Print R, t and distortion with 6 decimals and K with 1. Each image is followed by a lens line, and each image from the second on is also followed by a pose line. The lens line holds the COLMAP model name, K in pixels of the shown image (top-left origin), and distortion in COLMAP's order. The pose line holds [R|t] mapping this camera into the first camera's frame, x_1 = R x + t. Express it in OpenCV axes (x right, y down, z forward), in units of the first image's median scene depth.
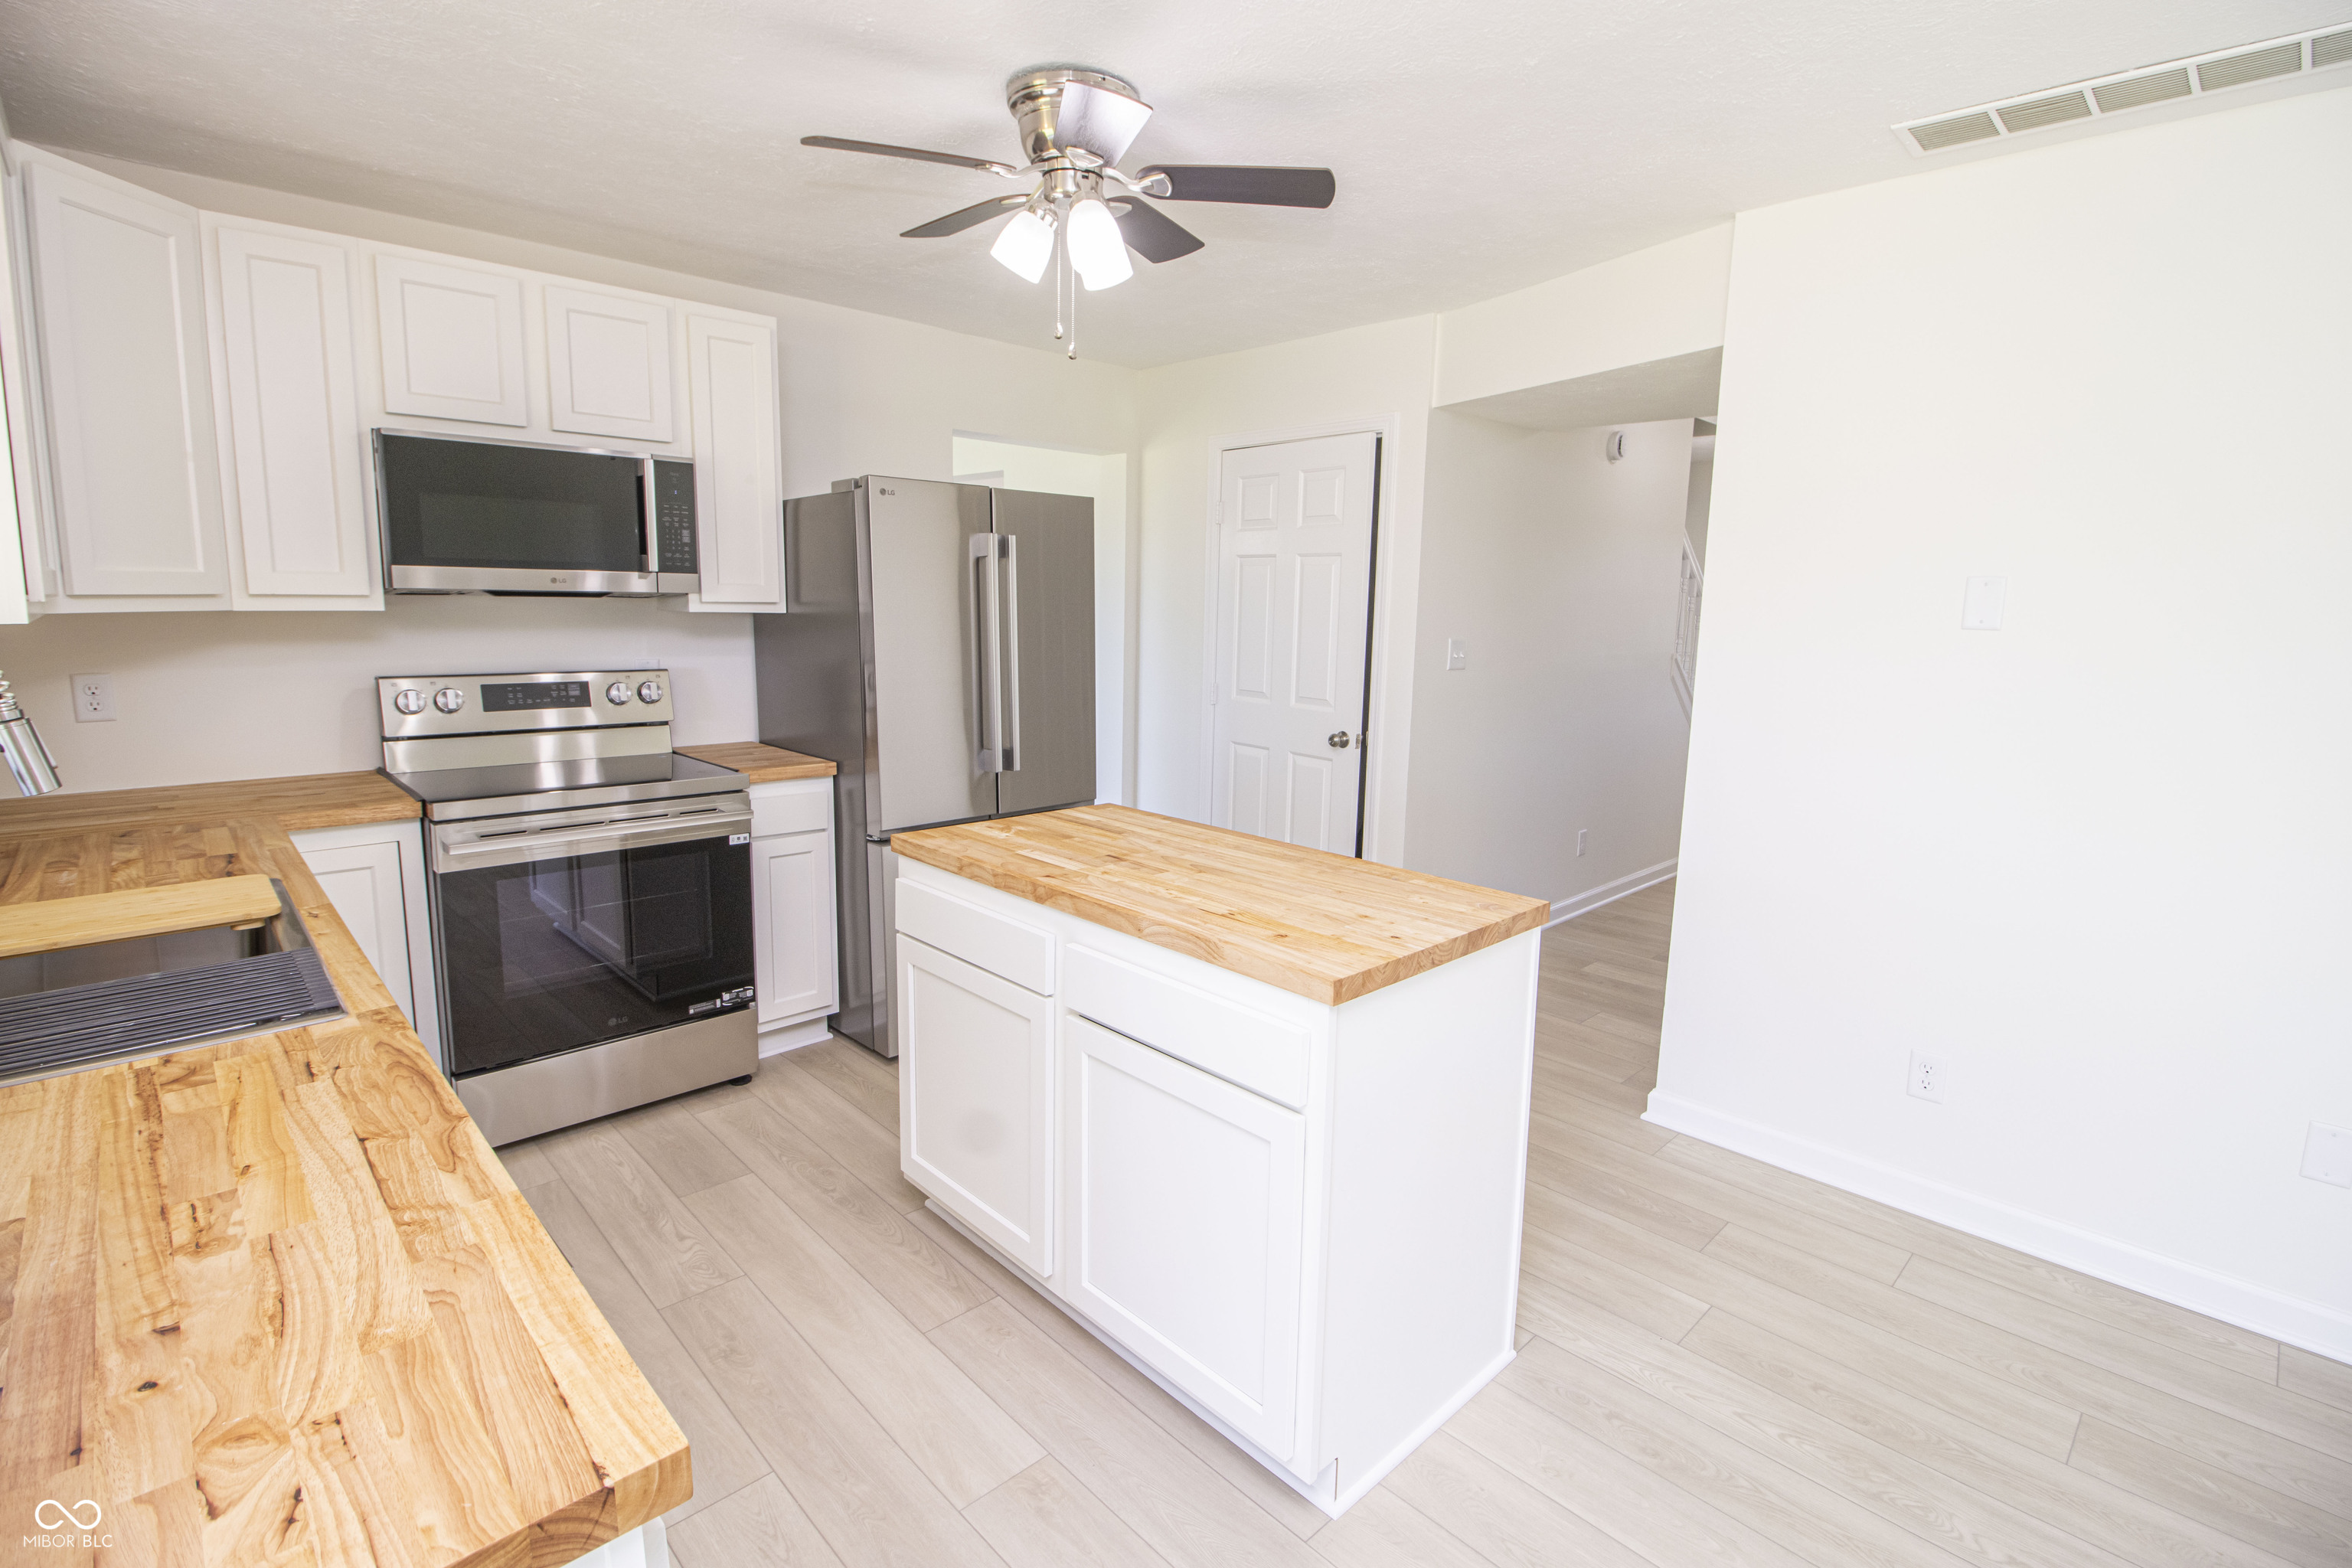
lens RADIAL K [[1117.4, 0, 1185.7], [0, 1117.4, 764.4], [0, 0, 1]] dist [-0.007479, -0.005832]
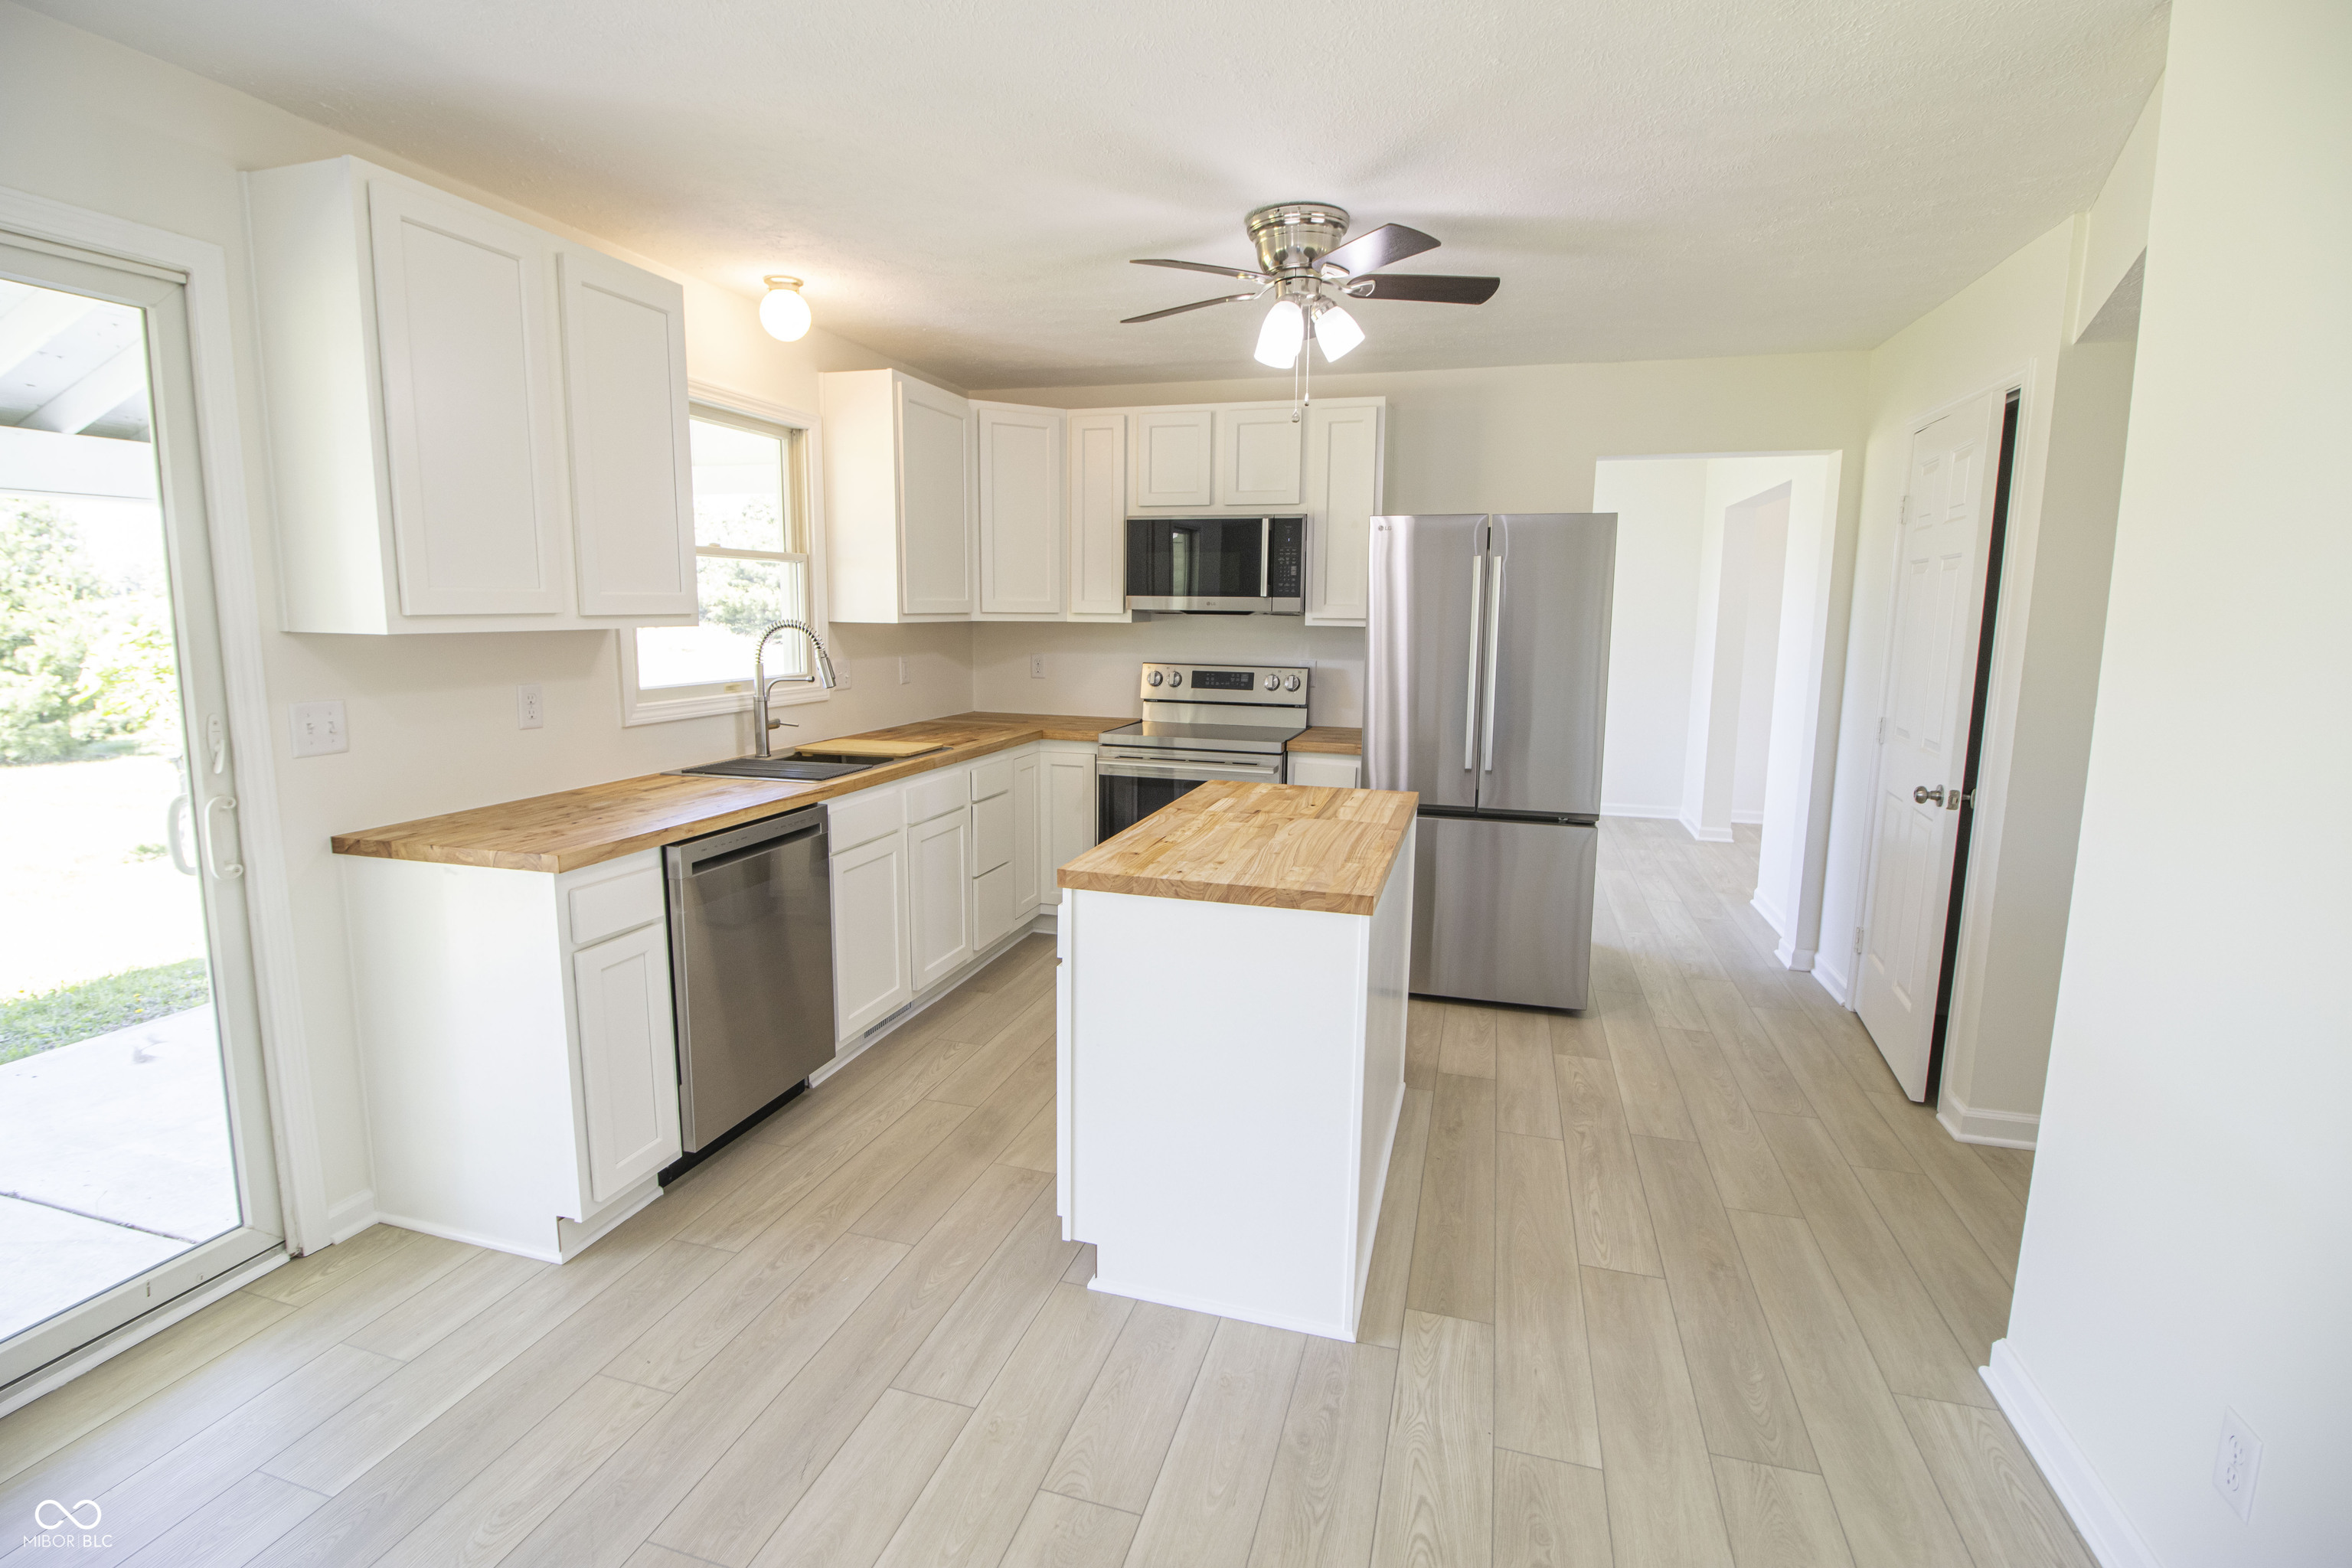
lens RADIAL K [[1117.4, 0, 1158.1], [0, 1117.4, 768.8], [0, 0, 1]] dist [-0.007479, -0.005832]
pose [[0.468225, 0.110970, -0.876613, 0.768615], [-0.133036, 0.989627, 0.054218, -0.014559], [0.873537, 0.091235, 0.478131, 0.224395]]
